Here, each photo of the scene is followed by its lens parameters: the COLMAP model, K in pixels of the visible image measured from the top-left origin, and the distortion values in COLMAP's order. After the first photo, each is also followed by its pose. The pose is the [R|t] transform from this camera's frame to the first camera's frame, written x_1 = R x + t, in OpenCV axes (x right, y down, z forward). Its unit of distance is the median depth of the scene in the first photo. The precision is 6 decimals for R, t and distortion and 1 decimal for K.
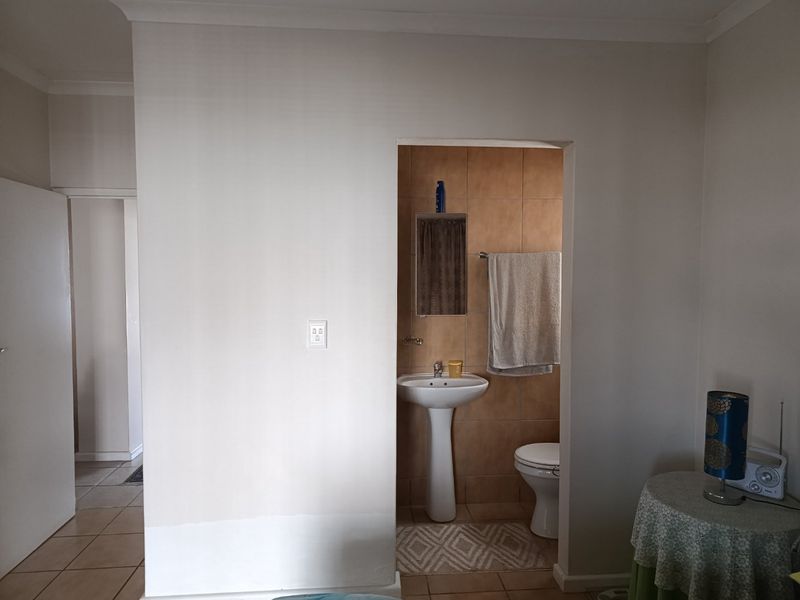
lens RADIAL K [[526.3, 0, 398.3], [0, 526.3, 296.4], [0, 0, 1]] dist [0.006373, -0.001667]
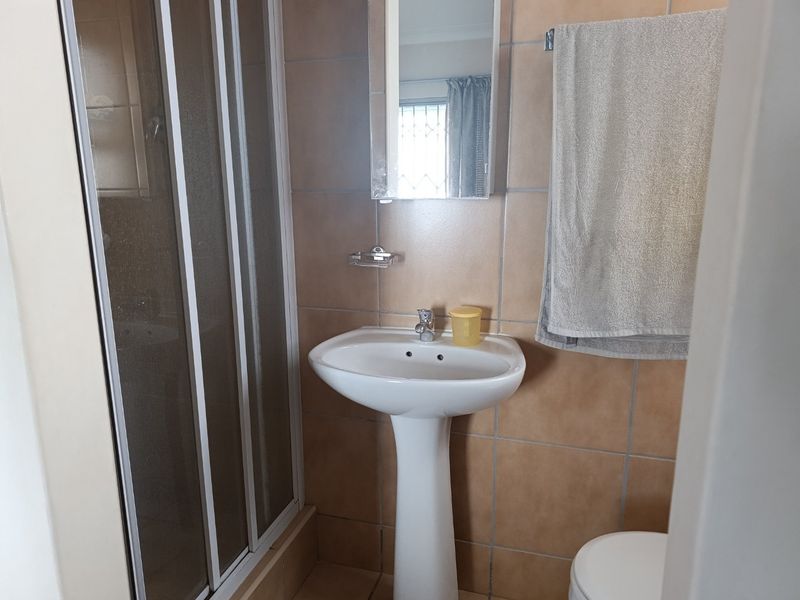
lens RADIAL K [[526.3, 0, 398.3], [0, 526.3, 296.4], [0, 0, 1]] dist [0.006373, -0.001667]
pose [[0.938518, 0.068686, -0.338329, 0.204423], [-0.015446, 0.987381, 0.157605, 0.047467], [0.344885, -0.142689, 0.927736, 0.593837]]
